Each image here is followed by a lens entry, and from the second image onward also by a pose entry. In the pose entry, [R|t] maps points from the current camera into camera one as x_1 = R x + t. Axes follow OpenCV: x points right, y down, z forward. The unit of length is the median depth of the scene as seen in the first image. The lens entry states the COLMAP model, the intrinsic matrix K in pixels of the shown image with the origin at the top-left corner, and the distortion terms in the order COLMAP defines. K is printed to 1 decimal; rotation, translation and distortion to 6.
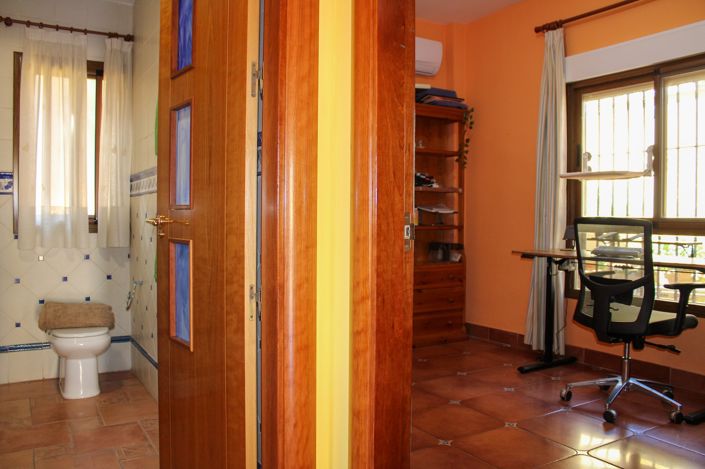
lens RADIAL K [[588.4, 0, 352.4], [0, 588.4, 227.6], [0, 0, 1]] dist [-0.173898, 0.176379]
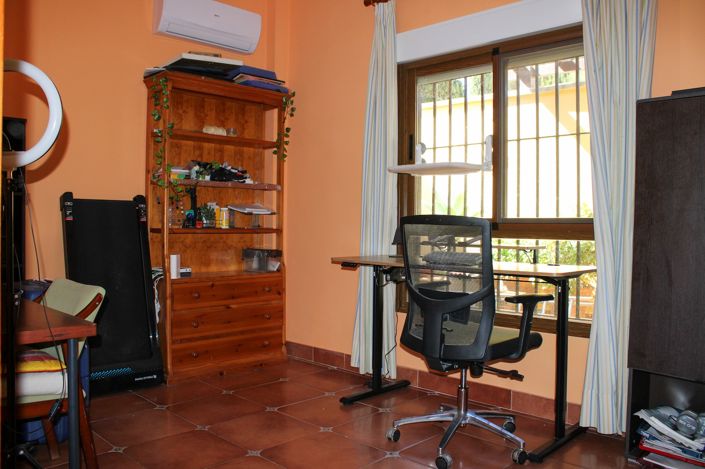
lens RADIAL K [[588.4, 0, 352.4], [0, 588.4, 227.6], [0, 0, 1]] dist [-0.173898, 0.176379]
pose [[0.968206, 0.001986, 0.250148, 0.093766], [0.001087, 0.999926, -0.012148, 0.006873], [-0.250154, 0.012033, 0.968131, 0.181276]]
